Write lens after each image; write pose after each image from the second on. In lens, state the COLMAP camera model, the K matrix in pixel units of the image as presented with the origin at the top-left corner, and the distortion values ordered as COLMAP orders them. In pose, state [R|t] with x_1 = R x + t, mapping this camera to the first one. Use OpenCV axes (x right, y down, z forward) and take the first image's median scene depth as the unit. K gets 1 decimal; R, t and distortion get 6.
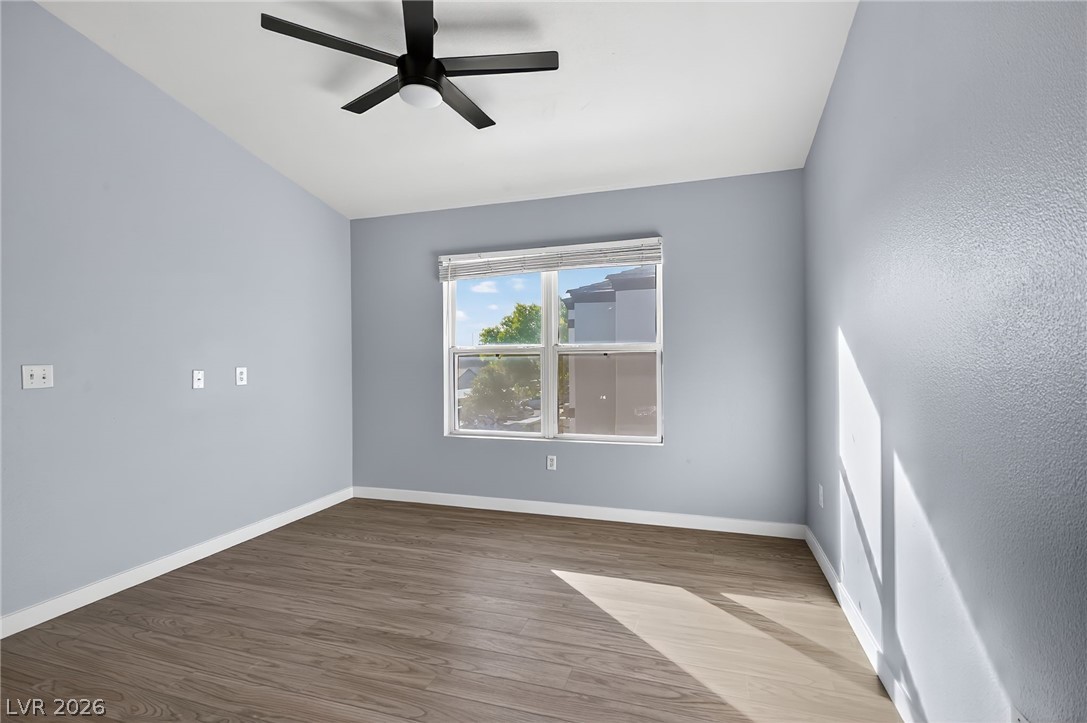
lens RADIAL K [[488.0, 0, 543.5], [0, 488.0, 361.5], [0, 0, 1]] dist [-0.000508, -0.000042]
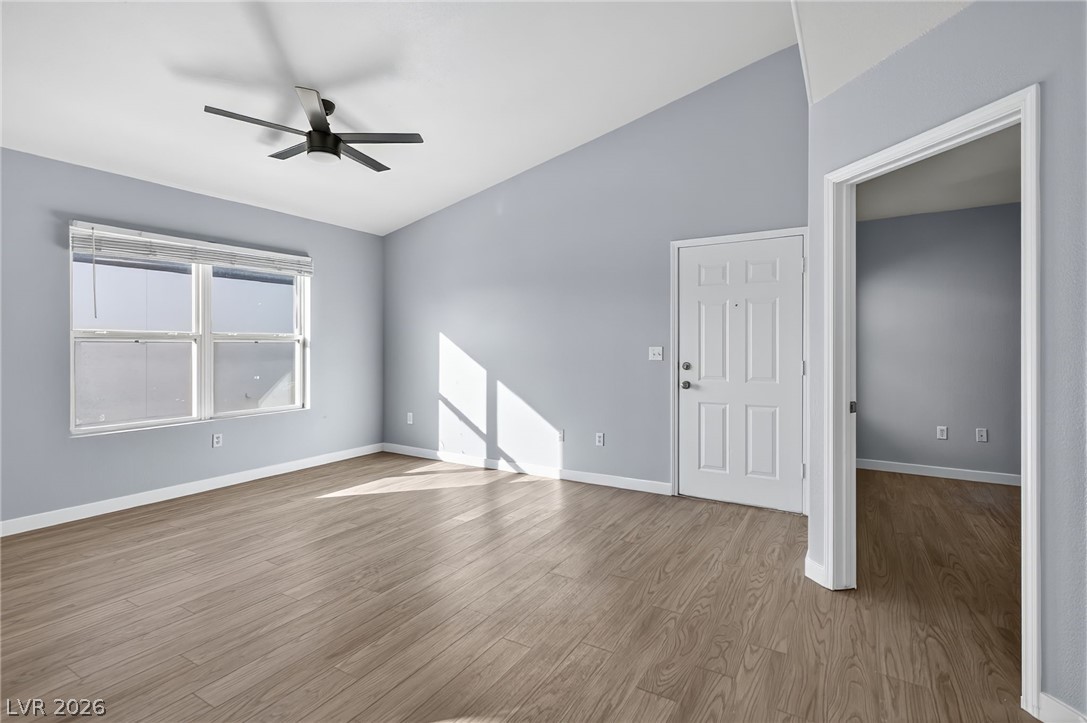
lens RADIAL K [[491.9, 0, 543.5], [0, 491.9, 350.7], [0, 0, 1]] dist [-0.000095, -0.000087]
pose [[0.254070, -0.002746, 0.967182, -1.085315], [-0.002956, 0.999989, 0.003616, 0.000252], [-0.967181, -0.003778, 0.254059, 0.016125]]
